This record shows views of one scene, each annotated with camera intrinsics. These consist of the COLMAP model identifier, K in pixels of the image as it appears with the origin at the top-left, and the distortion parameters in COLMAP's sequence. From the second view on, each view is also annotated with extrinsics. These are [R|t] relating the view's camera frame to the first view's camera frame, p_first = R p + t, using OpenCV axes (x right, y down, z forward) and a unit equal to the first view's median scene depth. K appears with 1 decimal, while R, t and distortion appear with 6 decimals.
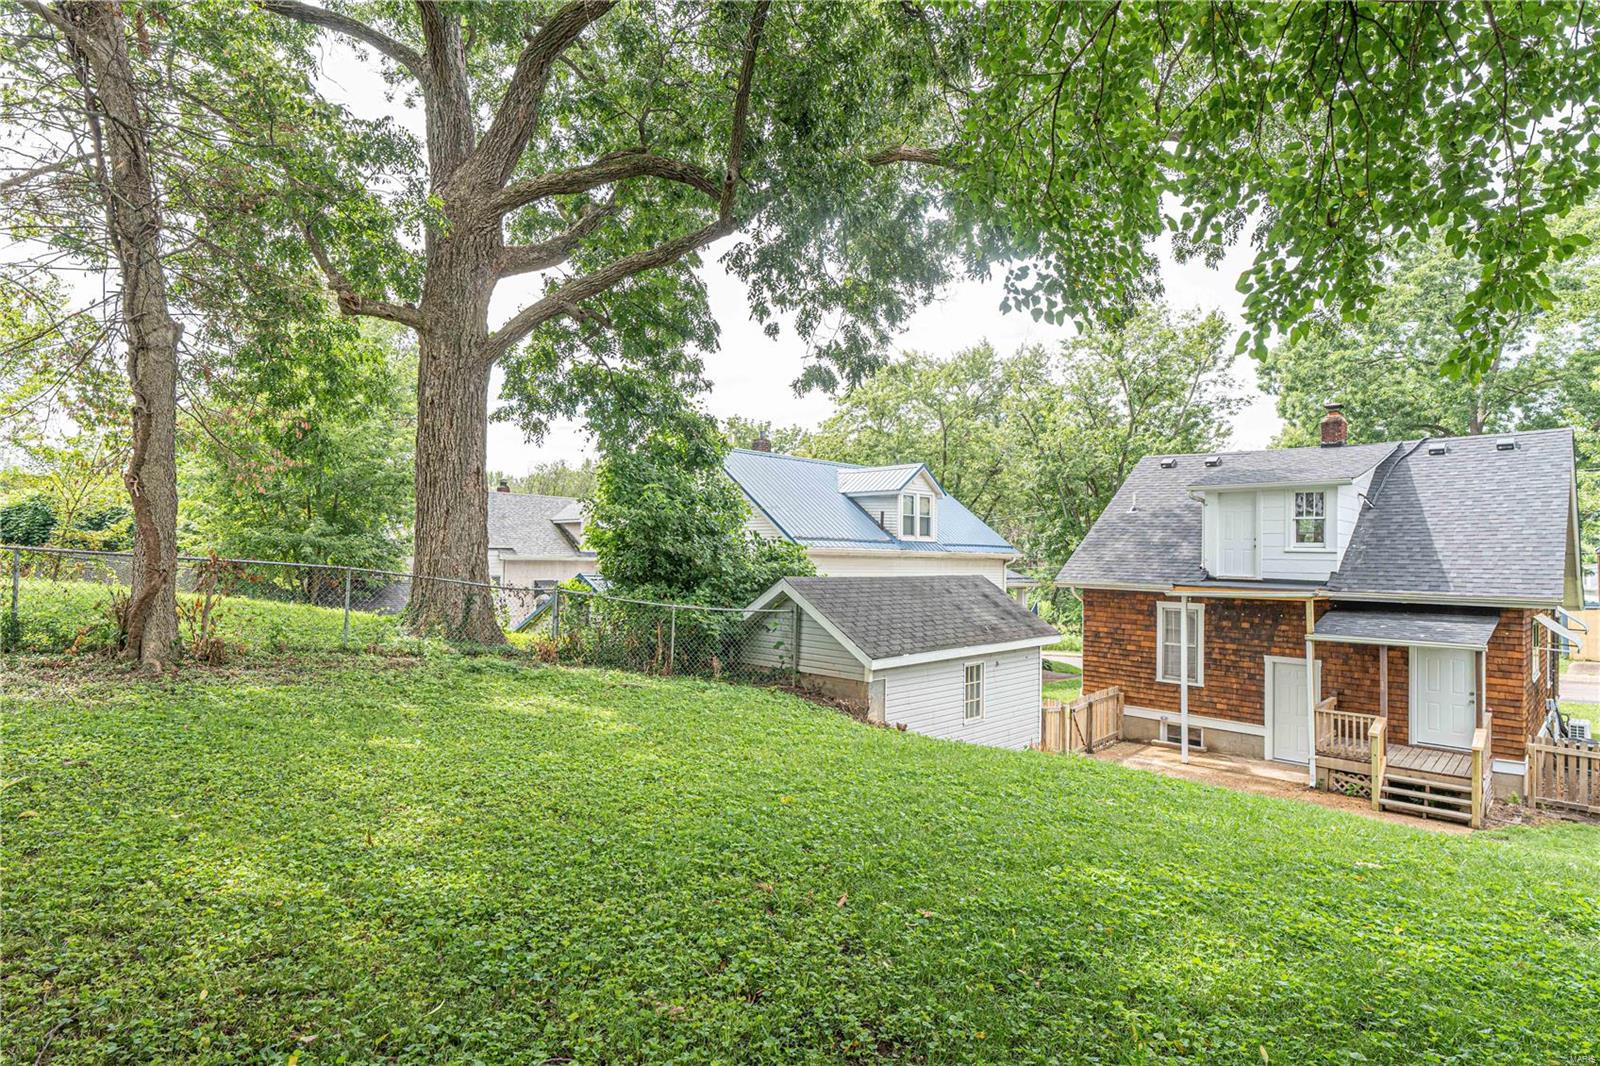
lens RADIAL K [[815.6, 0, 807.5], [0, 815.6, 537.5], [0, 0, 1]] dist [0.004920, -0.000585]
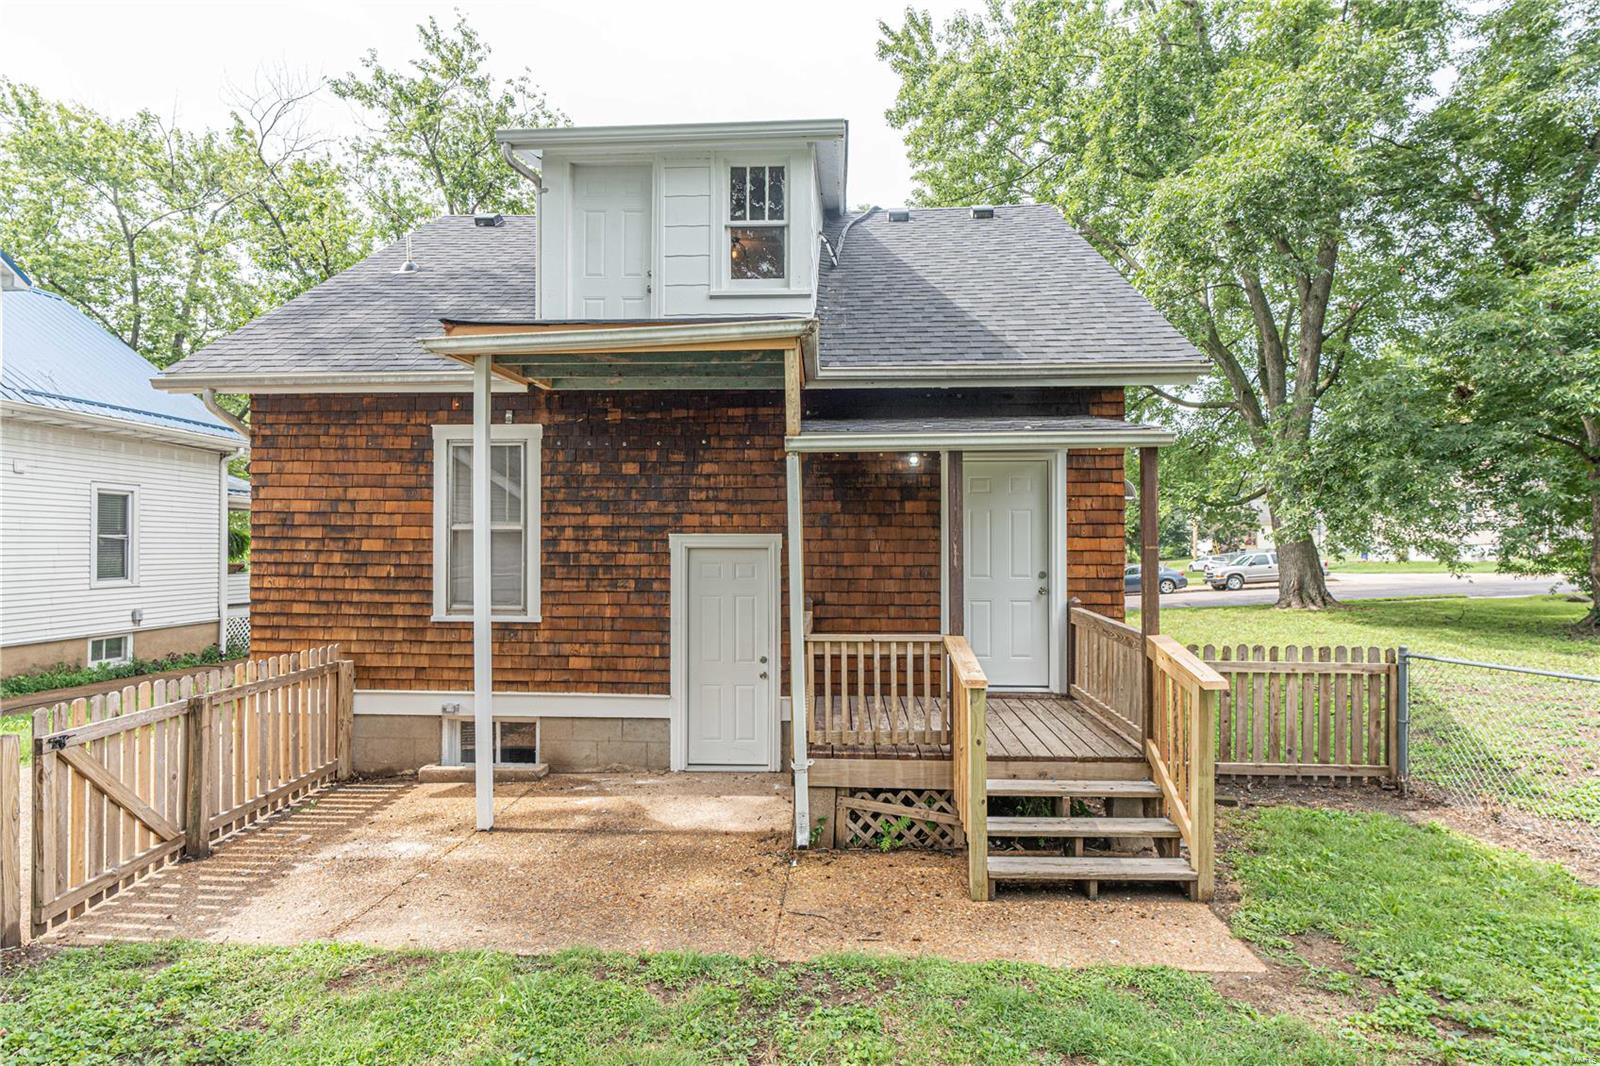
lens RADIAL K [[815.6, 0, 802.8], [0, 815.6, 535.3], [0, 0, 1]] dist [0.004920, -0.000585]
pose [[0.747667, -0.012295, 0.663960, 0.316331], [-0.002872, 0.999759, 0.021746, 0.132449], [-0.664068, -0.018165, 0.747452, 0.613658]]
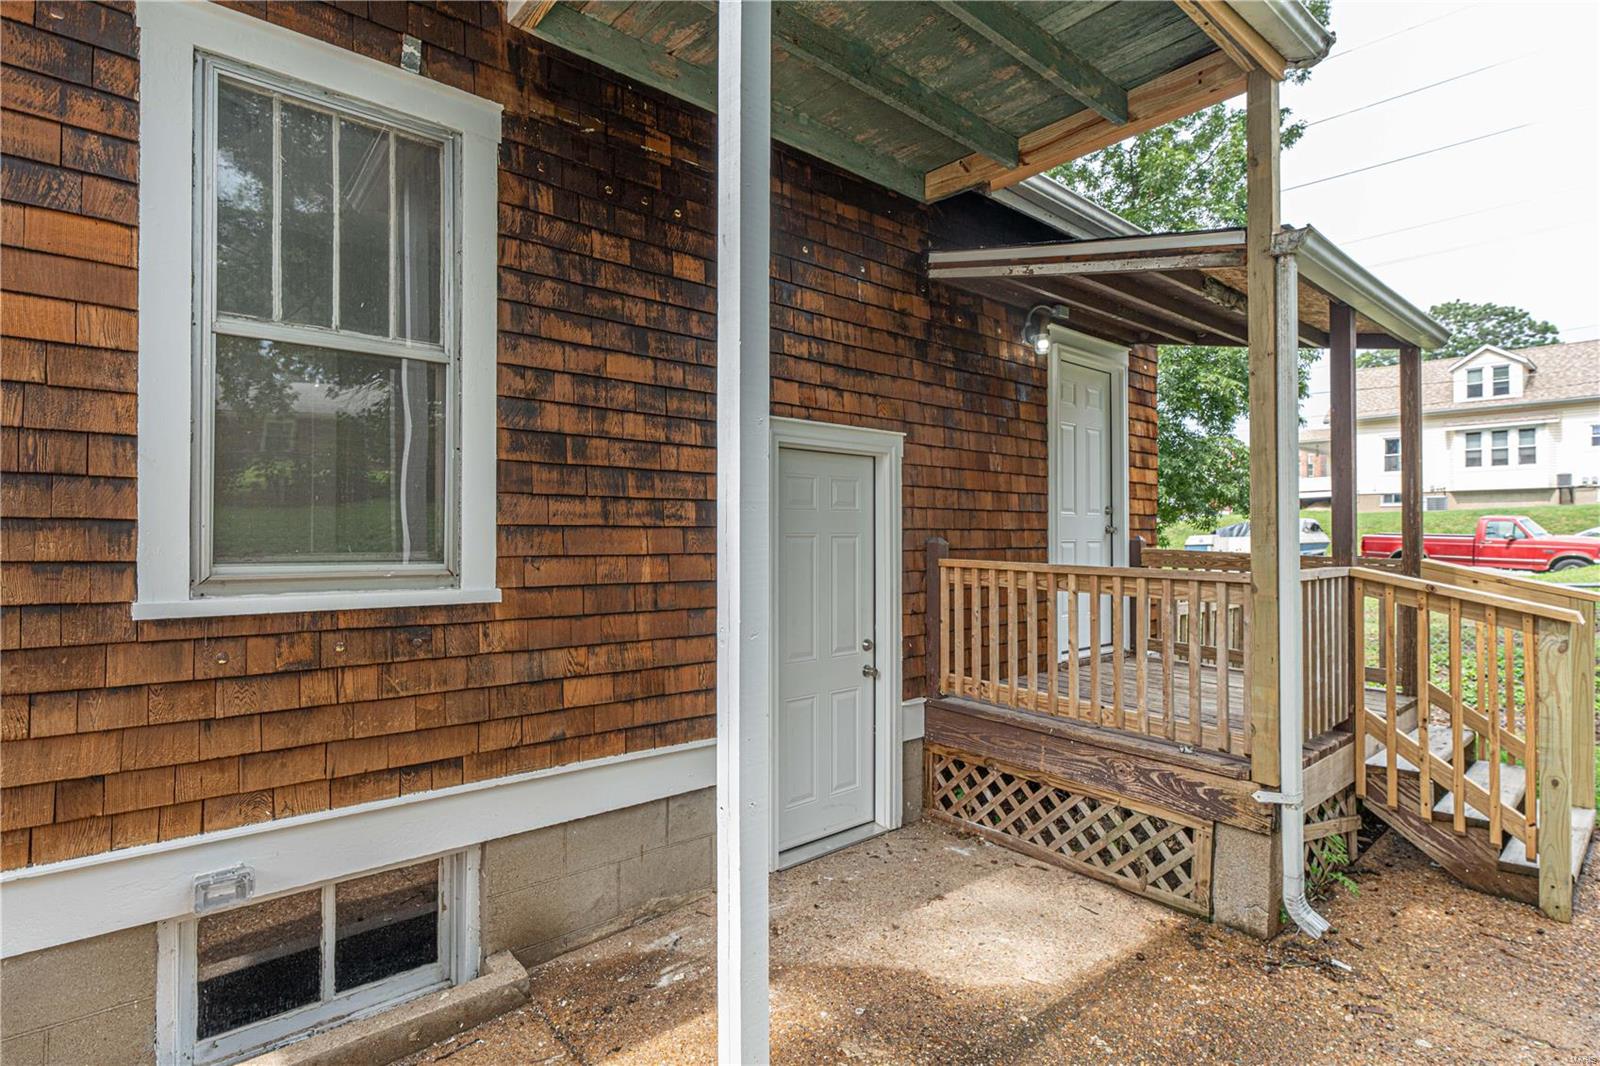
lens RADIAL K [[815.6, 0, 797.3], [0, 815.6, 530.6], [0, 0, 1]] dist [0.004920, -0.000585]
pose [[0.067677, -0.008588, 0.997670, 0.331620], [-0.024818, 0.999639, 0.010289, 0.169755], [-0.997399, -0.025457, 0.067439, 0.953232]]
